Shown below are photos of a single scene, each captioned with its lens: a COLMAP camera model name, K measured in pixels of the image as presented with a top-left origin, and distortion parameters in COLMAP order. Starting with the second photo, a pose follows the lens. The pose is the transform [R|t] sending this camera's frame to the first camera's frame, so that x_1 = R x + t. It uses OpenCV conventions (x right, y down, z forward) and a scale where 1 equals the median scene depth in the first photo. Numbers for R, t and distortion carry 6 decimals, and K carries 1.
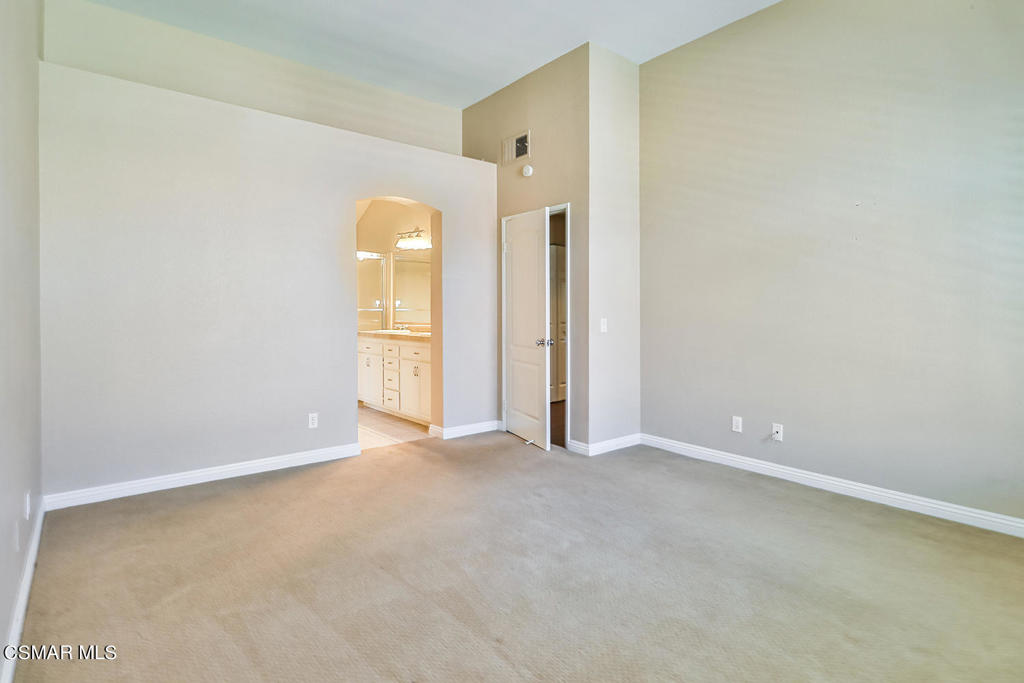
lens RADIAL K [[519.4, 0, 511.5], [0, 519.4, 329.0], [0, 0, 1]] dist [-0.000198, -0.000022]
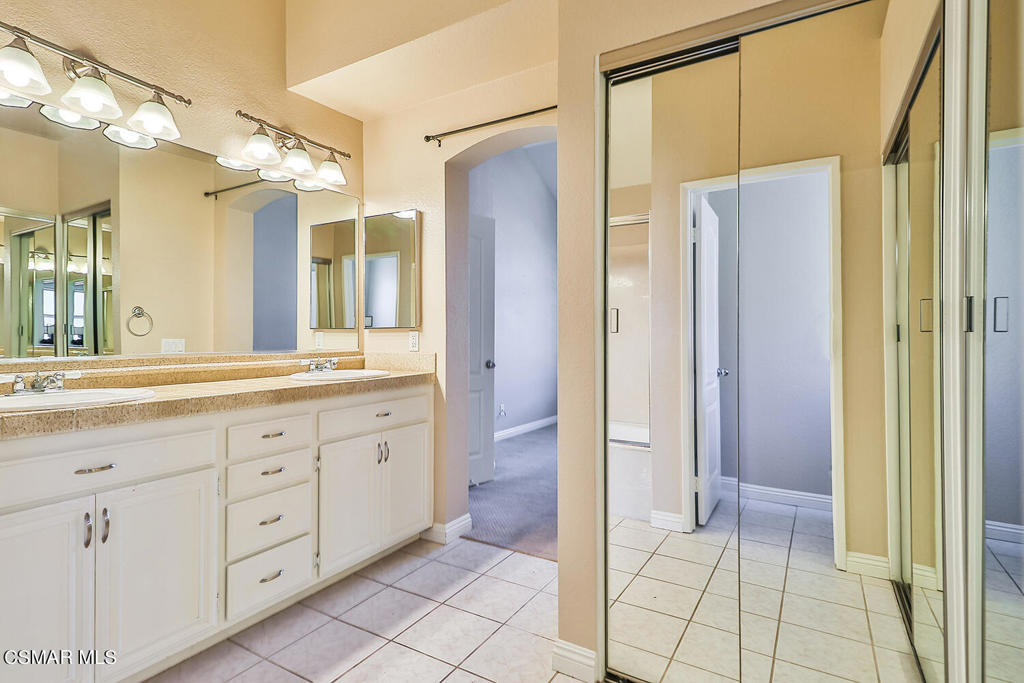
lens RADIAL K [[519.4, 0, 511.5], [0, 519.4, 329.0], [0, 0, 1]] dist [-0.000198, -0.000022]
pose [[-0.338991, 0.007093, 0.940763, -0.634327], [0.021789, 0.999763, 0.000314, -0.027942], [-0.940537, 0.020605, -0.339065, 0.987523]]
